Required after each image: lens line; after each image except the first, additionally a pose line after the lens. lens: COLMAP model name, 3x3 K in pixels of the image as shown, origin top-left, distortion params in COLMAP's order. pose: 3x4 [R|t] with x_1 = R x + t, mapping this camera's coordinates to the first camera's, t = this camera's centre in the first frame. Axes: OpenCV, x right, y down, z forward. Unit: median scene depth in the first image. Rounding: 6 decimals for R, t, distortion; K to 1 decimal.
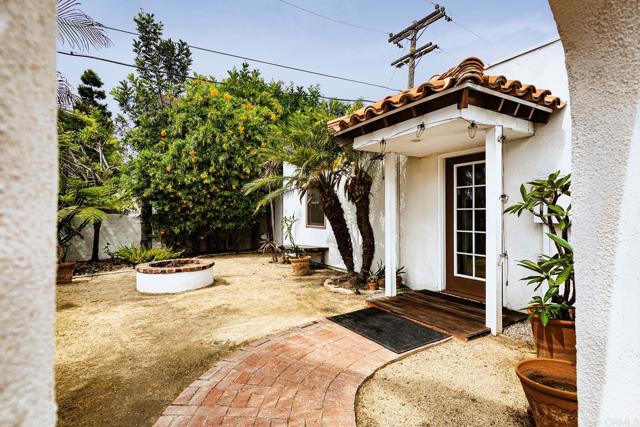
lens RADIAL K [[308.0, 0, 320.0], [0, 308.0, 213.5], [0, 0, 1]] dist [0.001263, 0.000404]
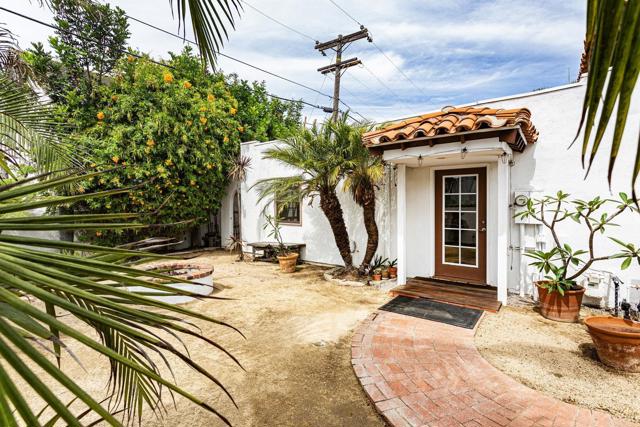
lens RADIAL K [[299.1, 0, 321.0], [0, 299.1, 209.1], [0, 0, 1]] dist [0.003306, 0.000853]
pose [[0.933637, -0.001499, 0.358217, -0.254687], [-0.003262, 0.999914, 0.012687, -0.019849], [-0.358205, -0.013013, 0.933552, 0.019804]]
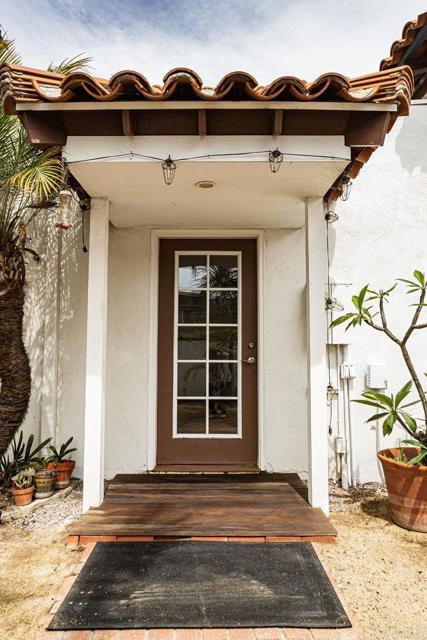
lens RADIAL K [[438.9, 0, 213.5], [0, 438.9, 320.0], [0, 0, 1]] dist [0.002361, 0.001581]
pose [[0.531938, 0.067706, 0.844072, -0.131638], [-0.006467, 0.997094, -0.075905, 0.022517], [-0.846759, 0.034918, 0.530830, 0.264563]]
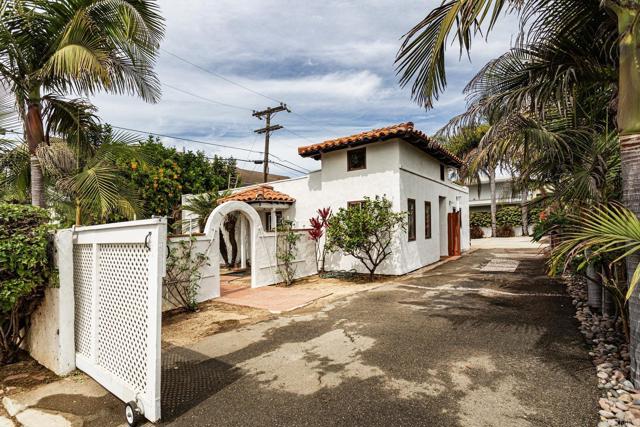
lens RADIAL K [[308.0, 0, 320.0], [0, 308.0, 213.5], [0, 0, 1]] dist [0.001263, 0.000404]
pose [[0.924074, -0.006407, 0.382159, -0.078884], [0.028982, 0.998155, -0.053347, -0.016384], [-0.381112, 0.060372, 0.922556, -0.834873]]
